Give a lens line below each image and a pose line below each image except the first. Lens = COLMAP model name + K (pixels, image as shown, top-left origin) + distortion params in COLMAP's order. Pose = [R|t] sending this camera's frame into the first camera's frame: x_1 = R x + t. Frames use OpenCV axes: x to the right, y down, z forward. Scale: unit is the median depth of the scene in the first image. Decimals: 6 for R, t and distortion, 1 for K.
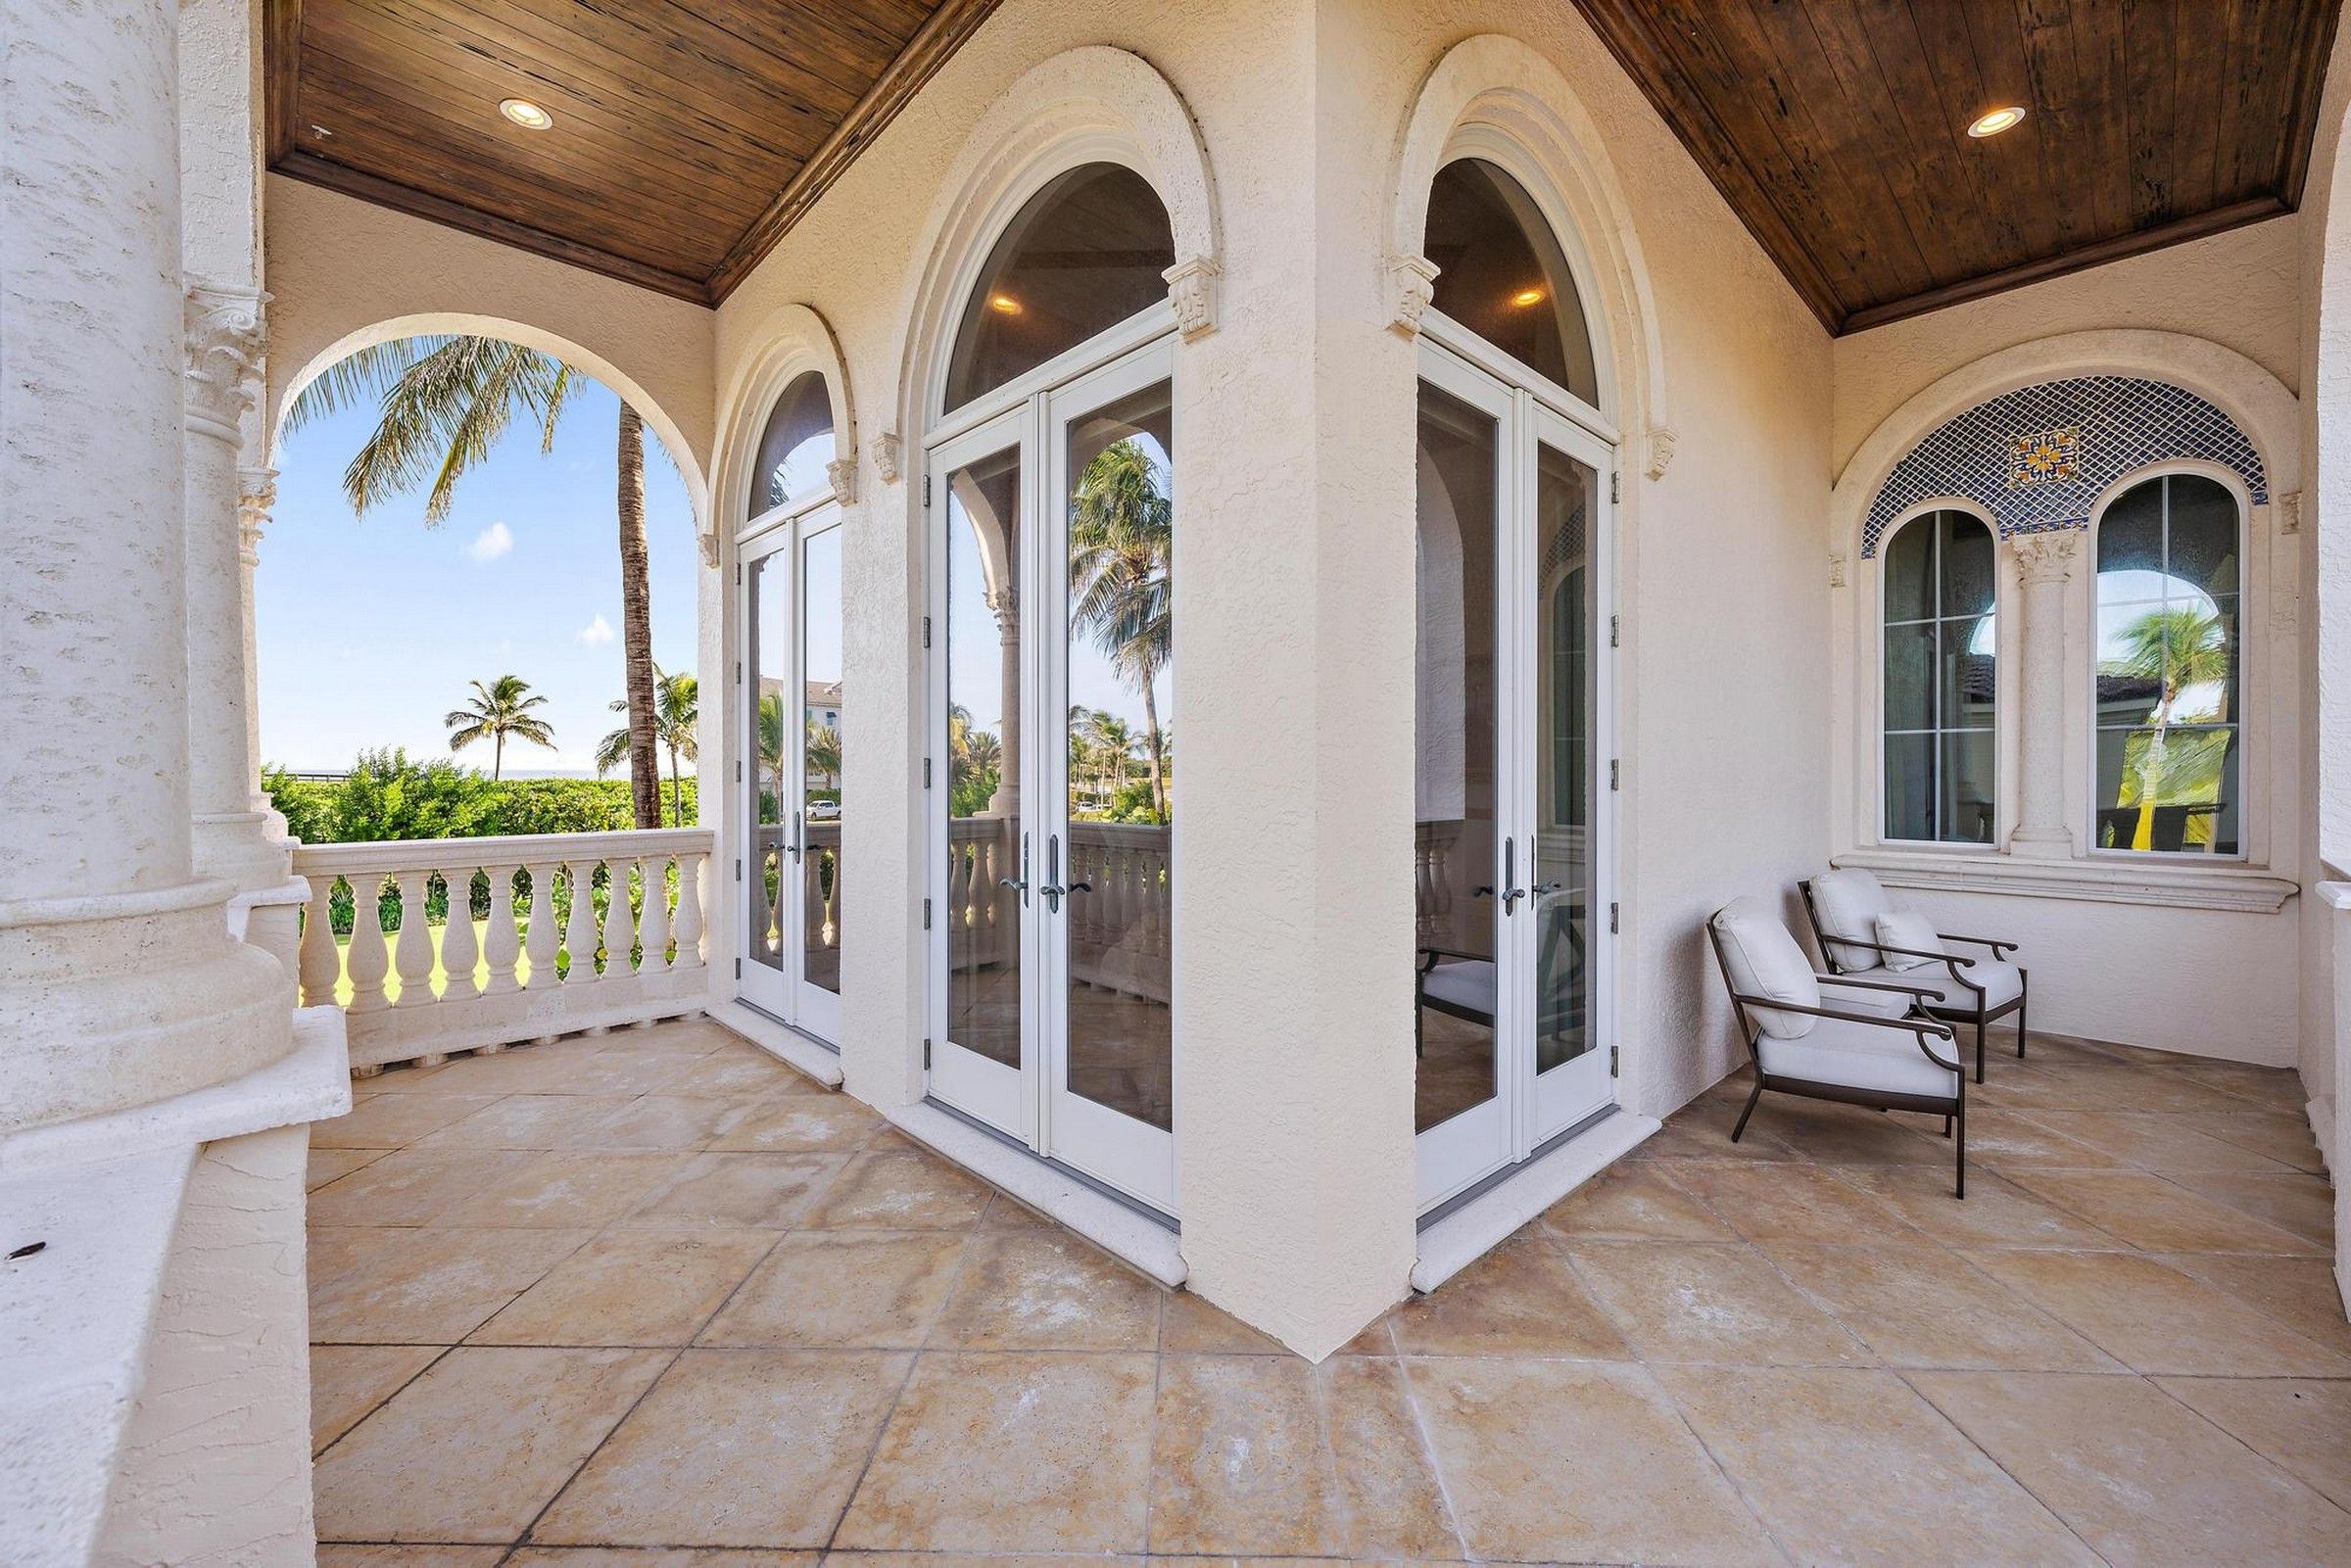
lens RADIAL K [[917.5, 0, 1174.4], [0, 917.5, 773.0], [0, 0, 1]] dist [-0.003859, -0.000531]
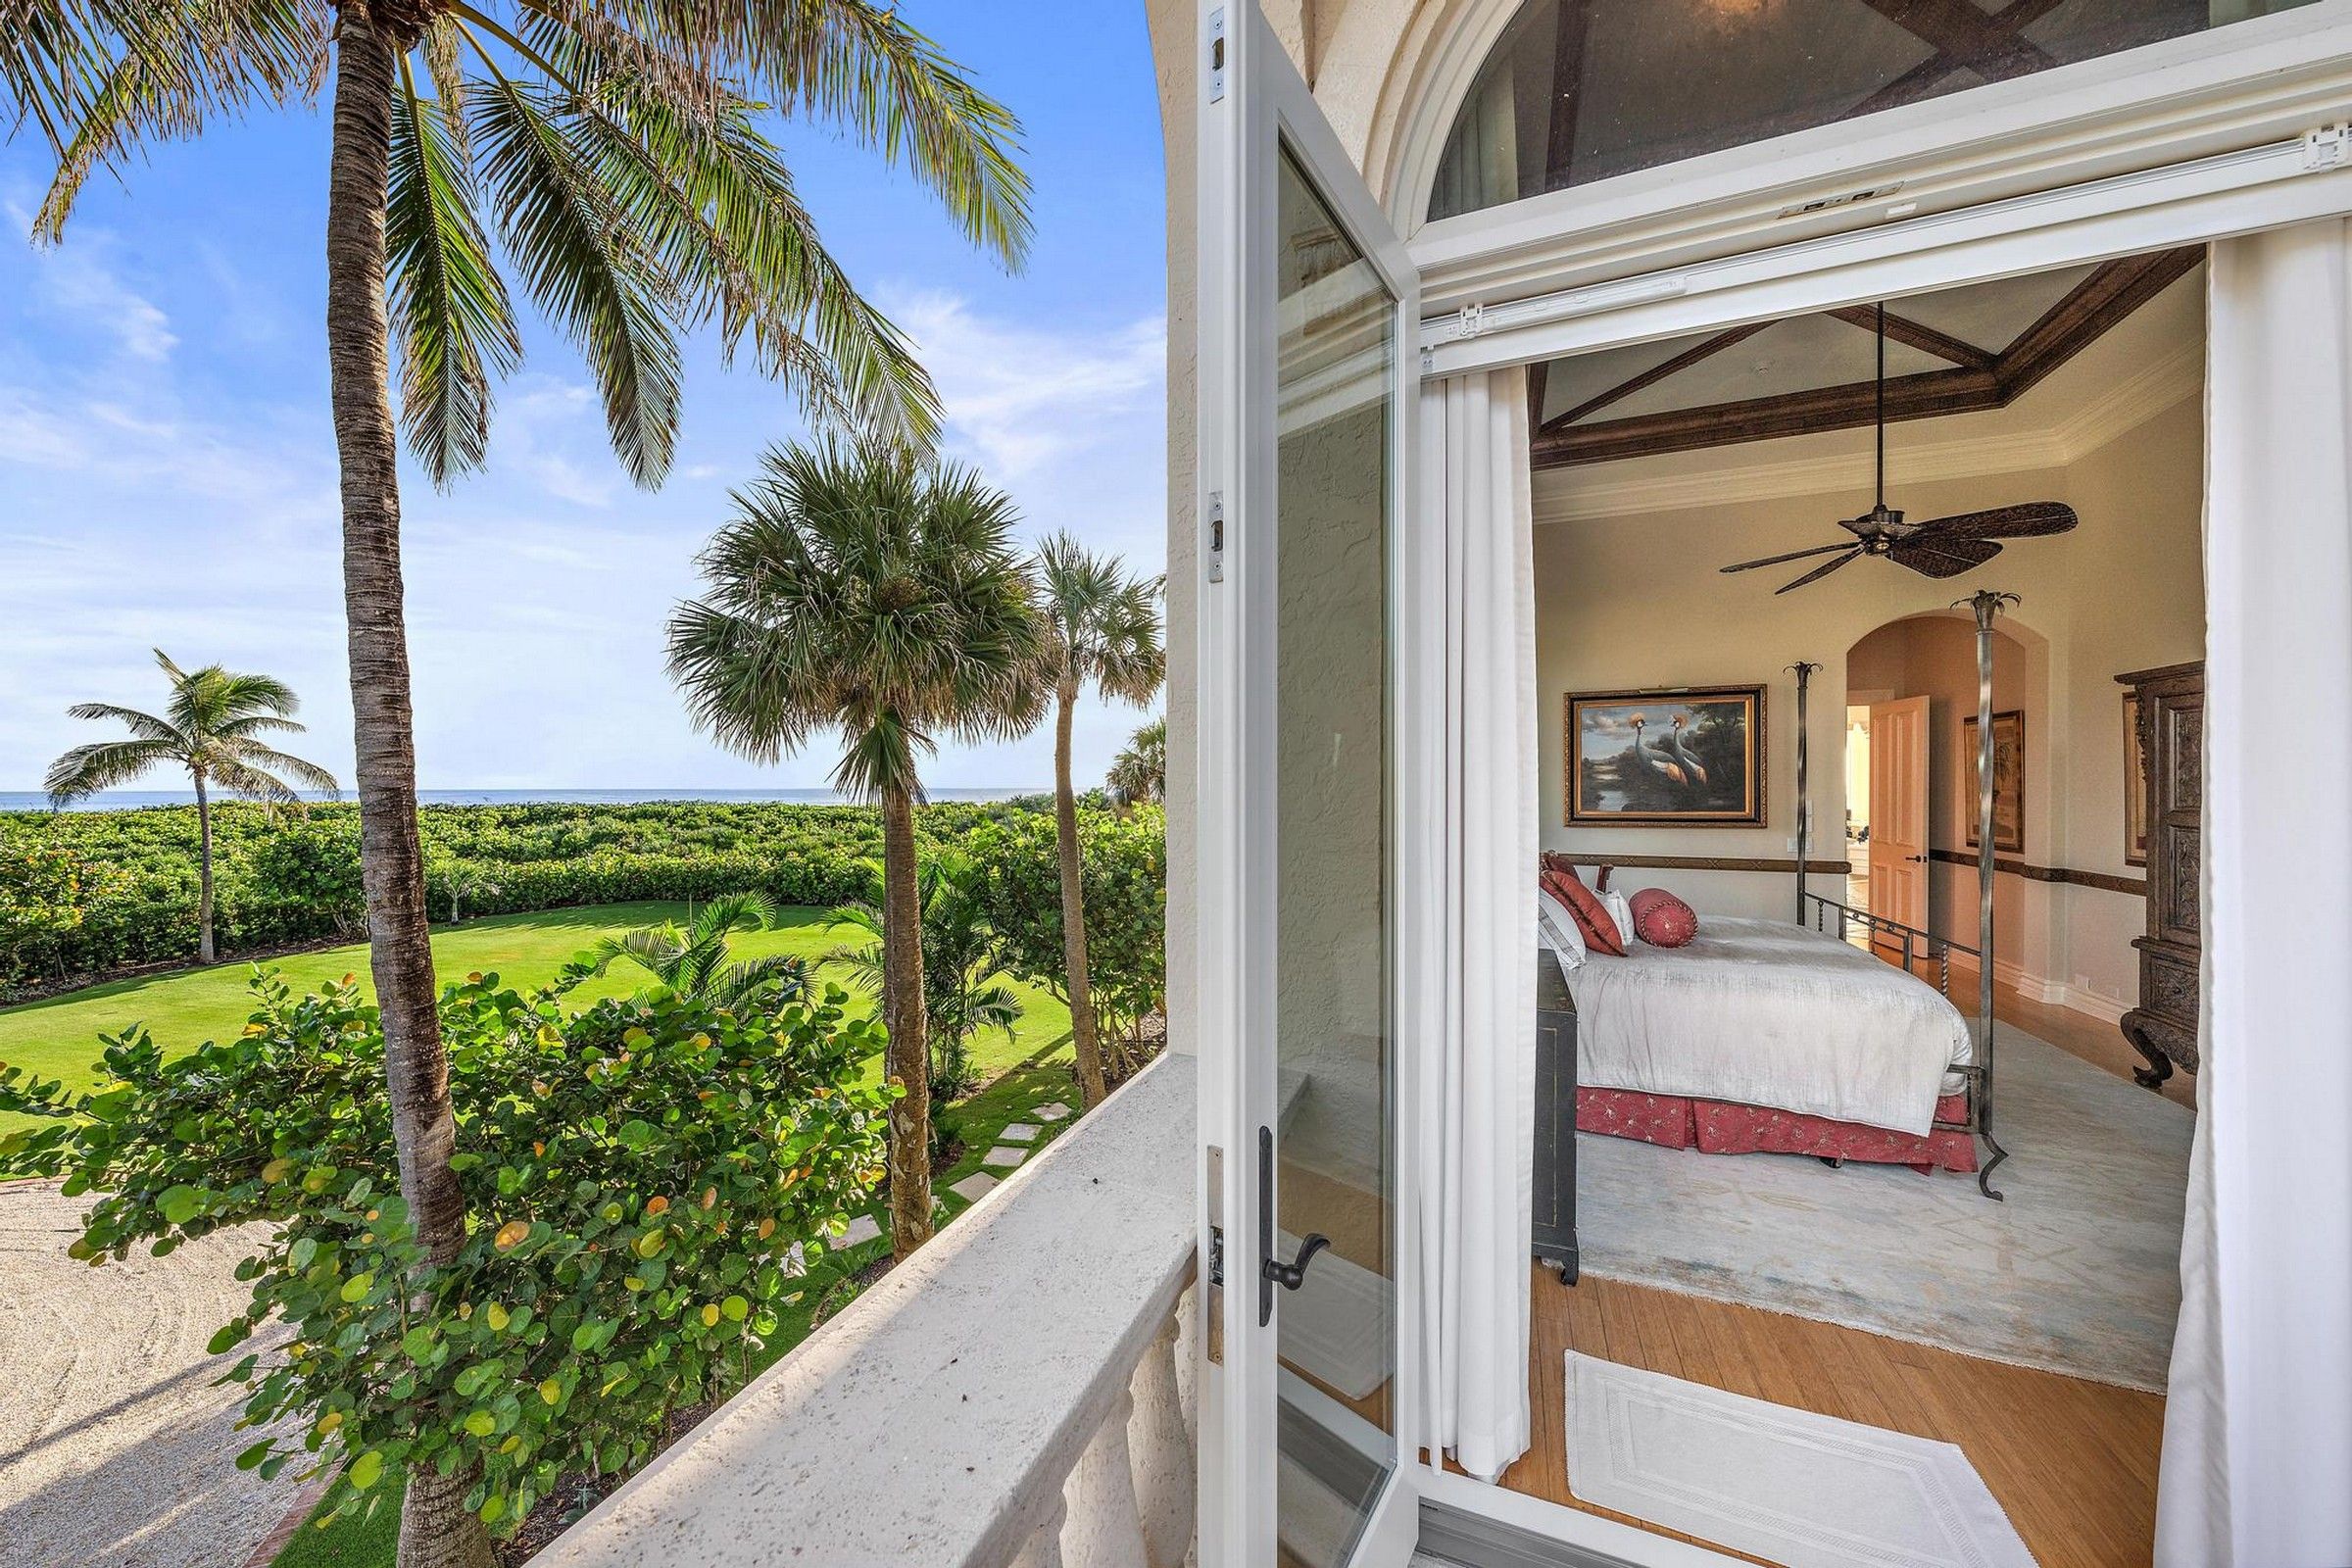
lens RADIAL K [[789.7, 0, 1181.5], [0, 789.7, 790.1], [0, 0, 1]] dist [-0.004546, 0.000272]
pose [[0.901046, -0.001447, 0.433721, -0.358037], [0.002888, 0.999992, -0.002665, -0.025312], [-0.433714, 0.003654, 0.901043, 0.375416]]
